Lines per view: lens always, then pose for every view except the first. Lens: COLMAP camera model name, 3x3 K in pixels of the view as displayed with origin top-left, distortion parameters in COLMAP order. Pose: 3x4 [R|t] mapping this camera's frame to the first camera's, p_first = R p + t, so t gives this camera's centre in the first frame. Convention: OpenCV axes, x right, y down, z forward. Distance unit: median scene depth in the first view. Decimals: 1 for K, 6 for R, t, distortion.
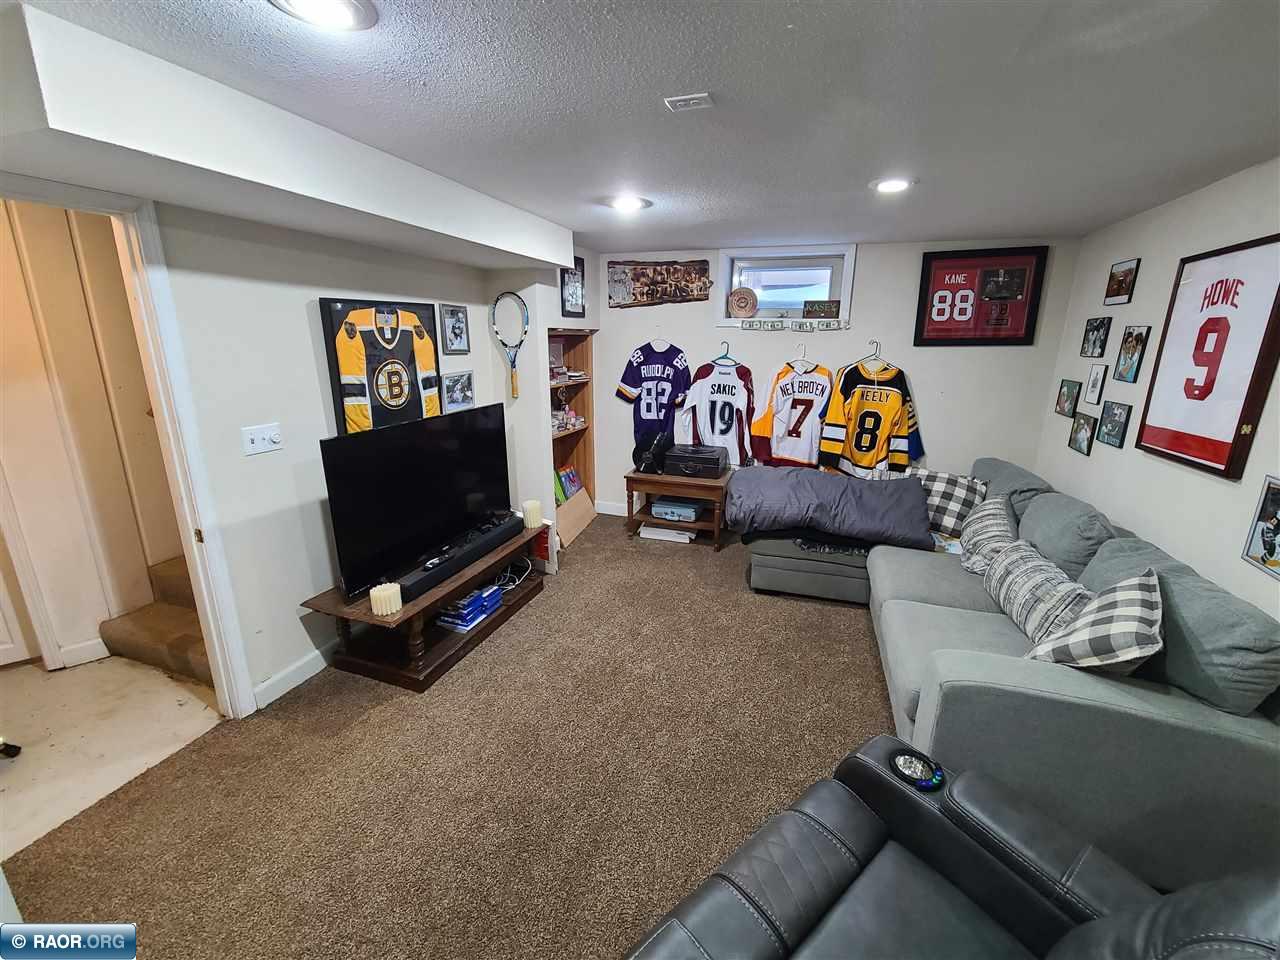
lens RADIAL K [[528.1, 0, 640.8], [0, 528.1, 478.3], [0, 0, 1]] dist [-0.000182, 0.000273]
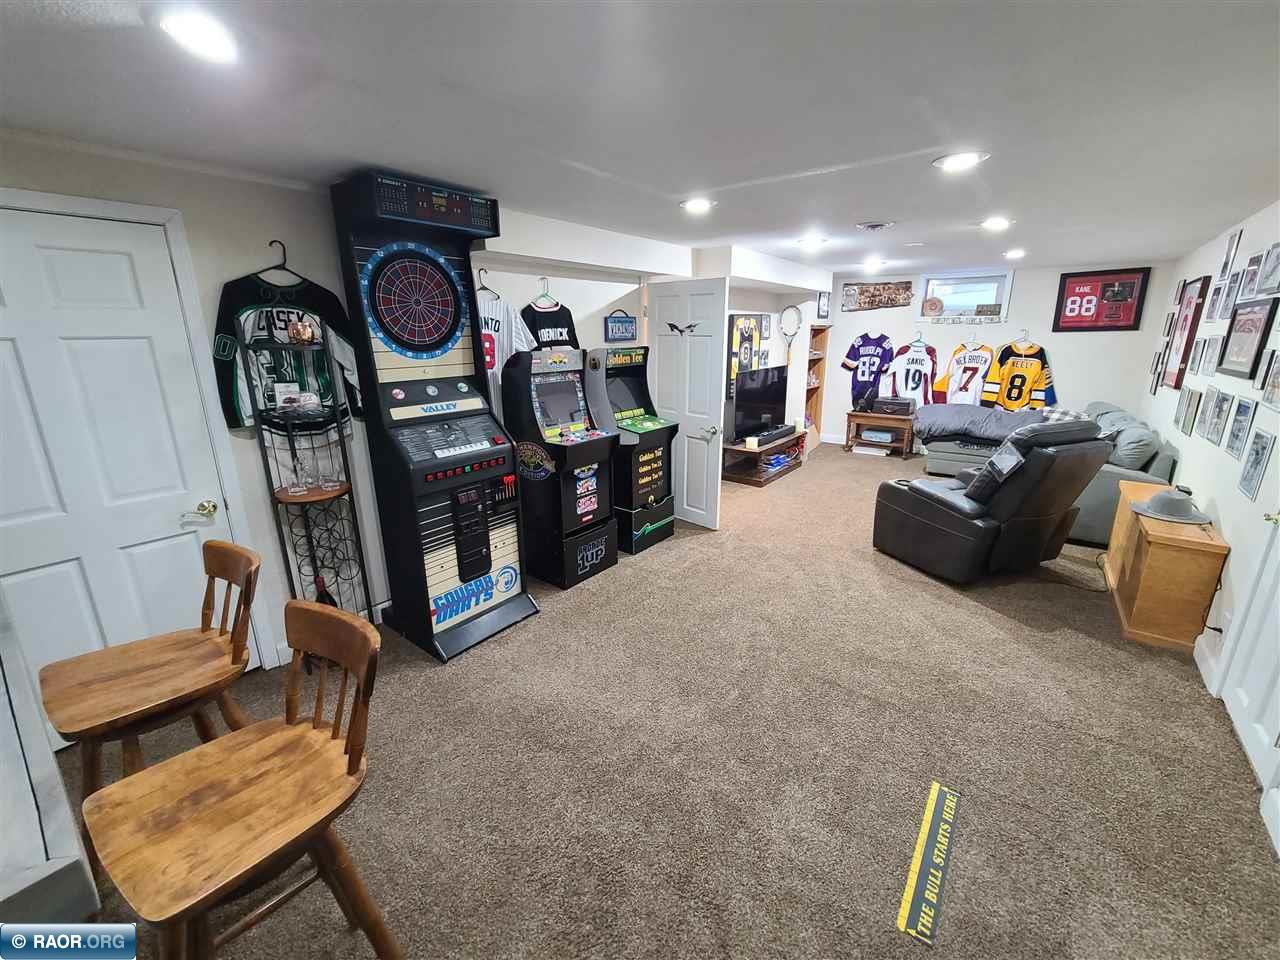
lens RADIAL K [[528.1, 0, 639.3], [0, 528.1, 479.2], [0, 0, 1]] dist [-0.000182, 0.000273]
pose [[0.952370, 0.068494, -0.297153, -0.151231], [-0.065779, 0.997651, 0.019138, 0.226909], [0.297766, 0.001320, 0.954638, -0.828955]]
